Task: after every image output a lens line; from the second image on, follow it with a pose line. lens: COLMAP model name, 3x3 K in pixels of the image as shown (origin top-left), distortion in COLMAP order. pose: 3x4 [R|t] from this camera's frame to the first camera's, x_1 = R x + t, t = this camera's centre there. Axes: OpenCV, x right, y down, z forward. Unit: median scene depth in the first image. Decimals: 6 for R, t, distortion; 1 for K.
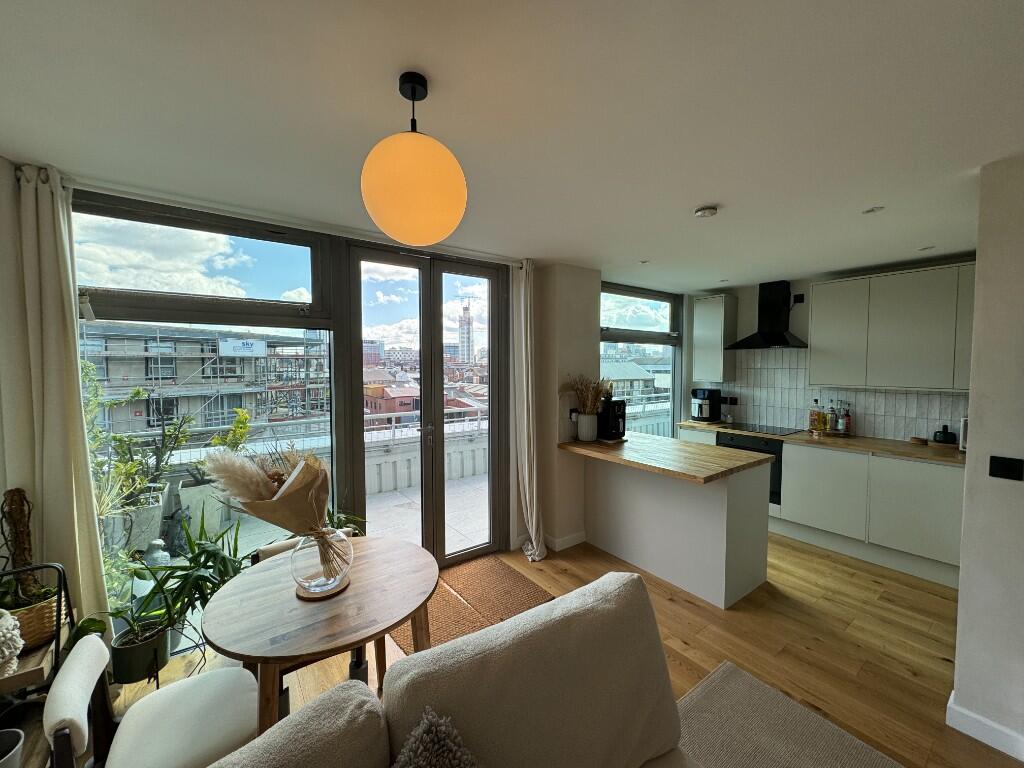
lens RADIAL K [[407.0, 0, 510.2], [0, 407.0, 384.1], [0, 0, 1]] dist [0.000636, -0.000175]
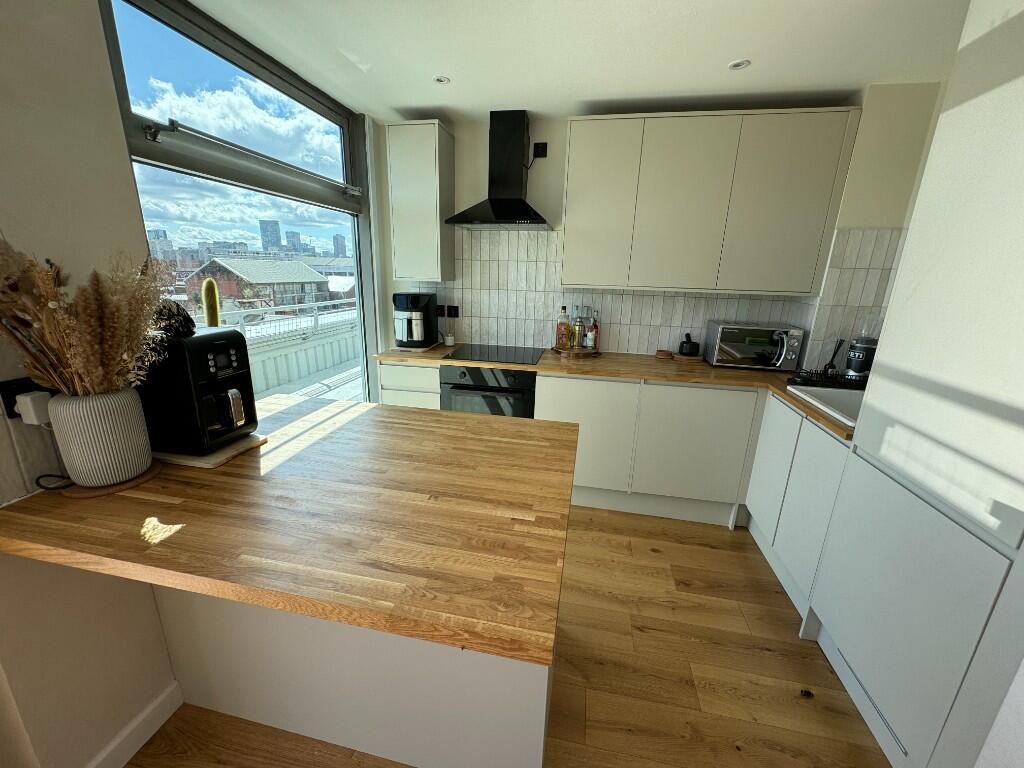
lens RADIAL K [[407.0, 0, 510.2], [0, 407.0, 384.1], [0, 0, 1]] dist [0.000636, -0.000175]
pose [[0.731557, -0.164100, 0.661737, 0.178171], [0.006482, 0.972232, 0.233931, 0.003155], [-0.681749, -0.166845, 0.712306, 0.493687]]
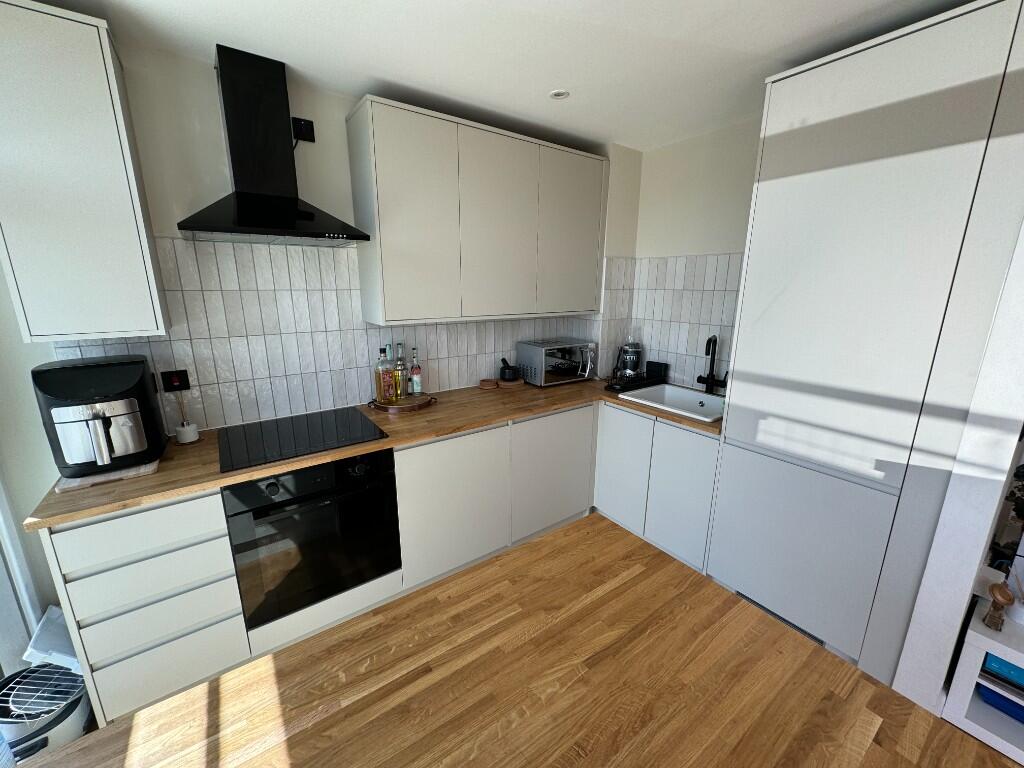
lens RADIAL K [[407.0, 0, 510.2], [0, 407.0, 384.1], [0, 0, 1]] dist [0.000636, -0.000175]
pose [[0.006730, -0.238902, 0.971020, 0.206253], [0.046747, 0.970056, 0.238341, -0.032673], [-0.998884, 0.043788, 0.017697, 0.756443]]
